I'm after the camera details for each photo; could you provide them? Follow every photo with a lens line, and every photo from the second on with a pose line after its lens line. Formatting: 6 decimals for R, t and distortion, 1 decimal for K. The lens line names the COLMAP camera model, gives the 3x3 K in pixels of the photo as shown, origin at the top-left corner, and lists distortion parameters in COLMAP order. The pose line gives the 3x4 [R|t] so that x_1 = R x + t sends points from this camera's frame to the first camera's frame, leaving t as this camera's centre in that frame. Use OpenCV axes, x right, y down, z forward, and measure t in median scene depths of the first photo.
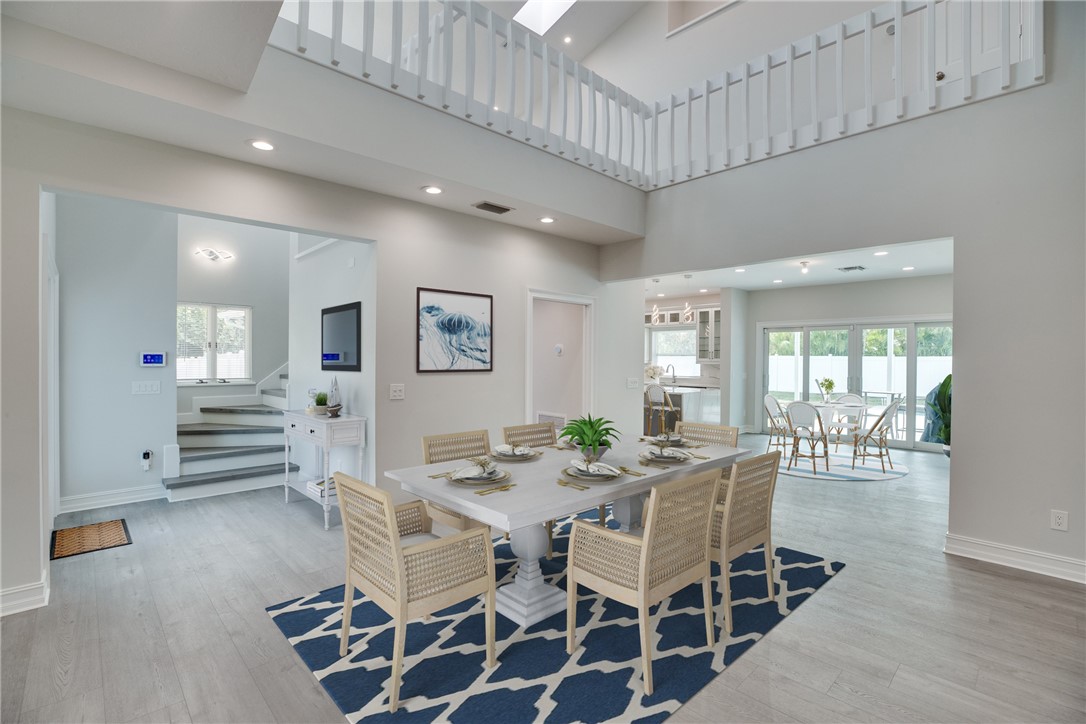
lens RADIAL K [[499.2, 0, 543.3], [0, 499.2, 357.4], [0, 0, 1]] dist [-0.033922, 0.001386]
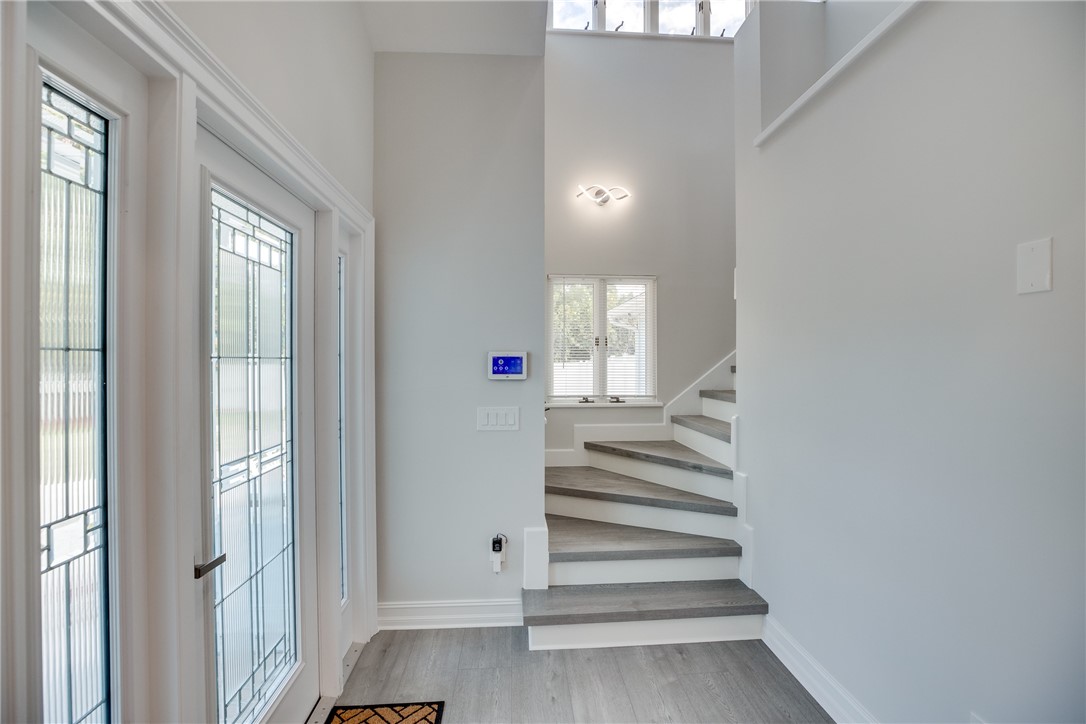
lens RADIAL K [[499.2, 0, 544.6], [0, 499.2, 361.8], [0, 0, 1]] dist [-0.033922, 0.001386]
pose [[0.767674, -0.005051, -0.640820, -0.369080], [0.006266, 0.999980, -0.000375, -0.000126], [0.640810, -0.003728, 0.767691, 0.537122]]
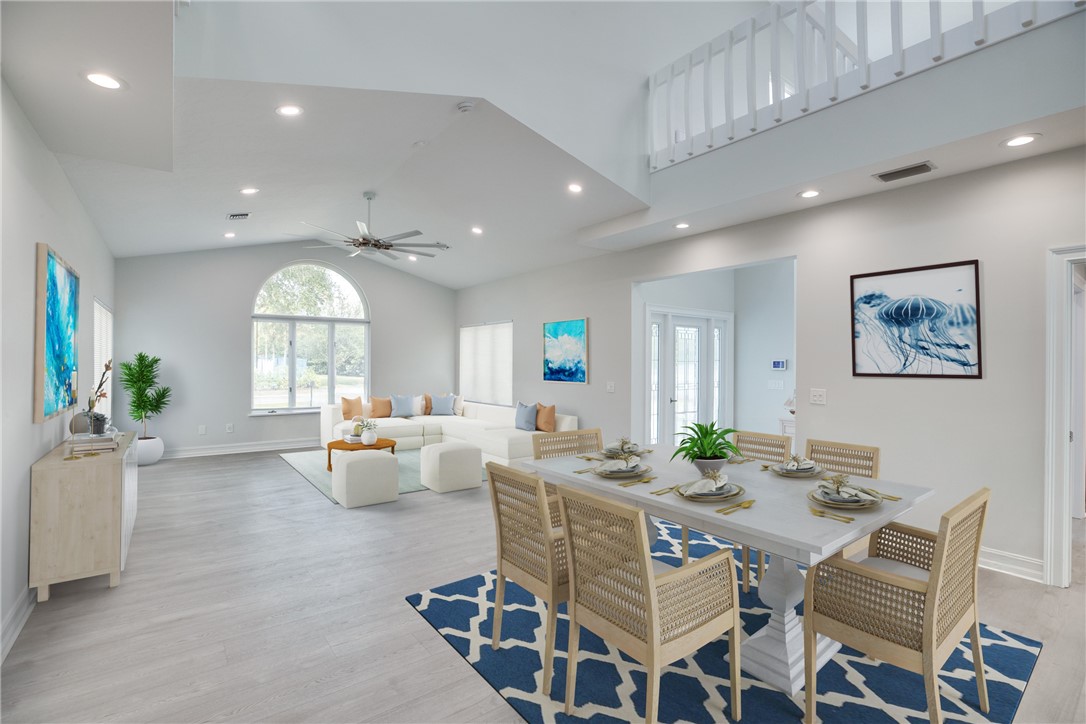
lens RADIAL K [[499.2, 0, 542.7], [0, 499.2, 367.4], [0, 0, 1]] dist [-0.033922, 0.001386]
pose [[-0.102732, -0.004011, -0.994701, 0.607894], [-0.008266, 0.999961, -0.003179, 0.019327], [0.994675, 0.007896, -0.102761, 0.416923]]
